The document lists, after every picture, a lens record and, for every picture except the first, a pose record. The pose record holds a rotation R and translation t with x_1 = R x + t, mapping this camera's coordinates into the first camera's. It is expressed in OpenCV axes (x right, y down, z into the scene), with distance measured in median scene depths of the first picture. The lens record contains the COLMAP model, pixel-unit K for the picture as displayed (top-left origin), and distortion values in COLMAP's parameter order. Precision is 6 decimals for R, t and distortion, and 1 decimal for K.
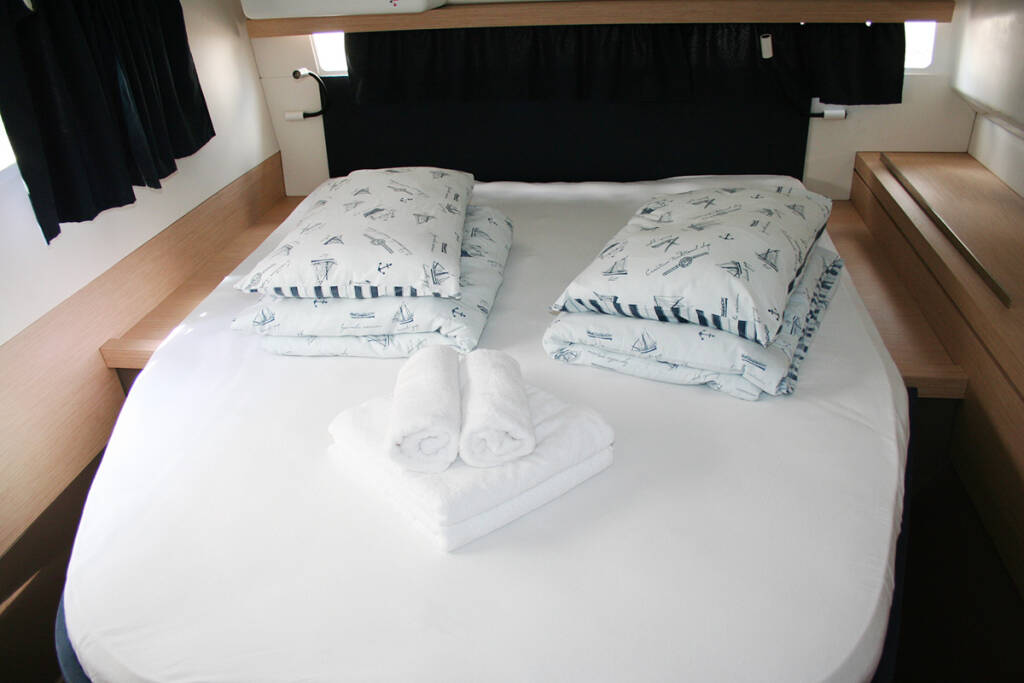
lens RADIAL K [[859.4, 0, 508.4], [0, 859.4, 343.4], [0, 0, 1]] dist [-0.091201, 0.057368]
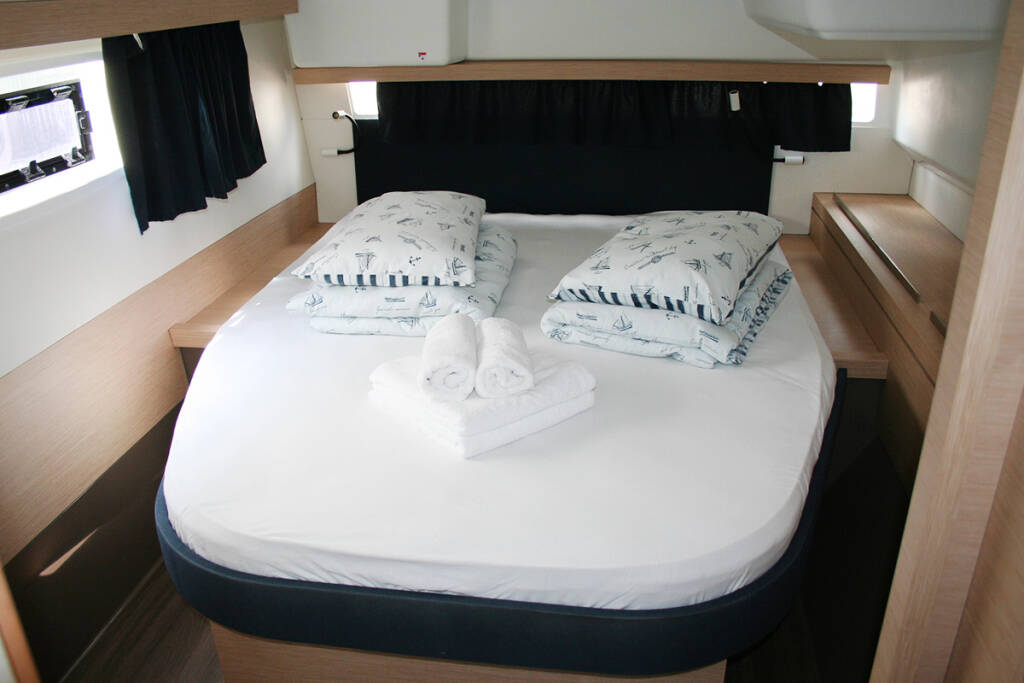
lens RADIAL K [[859.4, 0, 515.0], [0, 859.4, 342.2], [0, 0, 1]] dist [-0.091201, 0.057368]
pose [[0.999712, 0.022390, 0.008687, -0.006597], [-0.021654, 0.996782, -0.077180, 0.106982], [-0.010387, 0.076970, 0.996979, -0.200359]]
